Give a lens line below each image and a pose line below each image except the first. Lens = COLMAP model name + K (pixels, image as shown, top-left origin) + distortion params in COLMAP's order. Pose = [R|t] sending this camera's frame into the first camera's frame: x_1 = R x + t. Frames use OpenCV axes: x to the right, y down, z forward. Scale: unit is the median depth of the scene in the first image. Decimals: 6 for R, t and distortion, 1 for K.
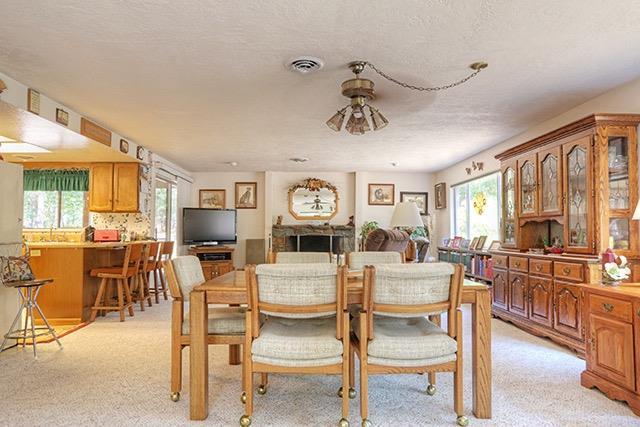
lens RADIAL K [[413.0, 0, 319.9], [0, 413.0, 215.7], [0, 0, 1]] dist [-0.005748, 0.000386]
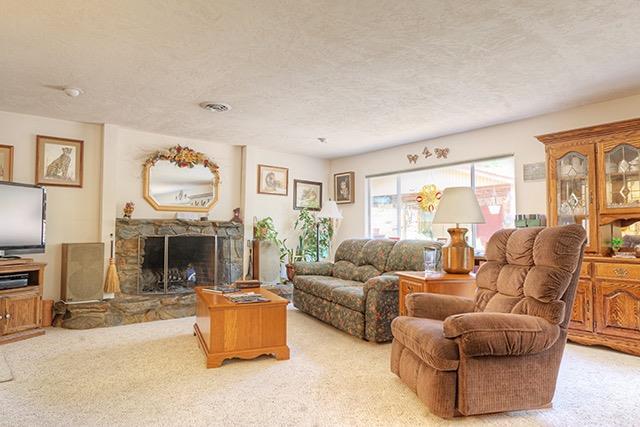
lens RADIAL K [[413.0, 0, 317.5], [0, 413.0, 214.6], [0, 0, 1]] dist [-0.005748, 0.000386]
pose [[0.779706, 0.028984, 0.625474, -0.254716], [-0.024170, 0.999577, -0.016191, 0.020068], [-0.625679, -0.002494, 0.780077, 0.375112]]
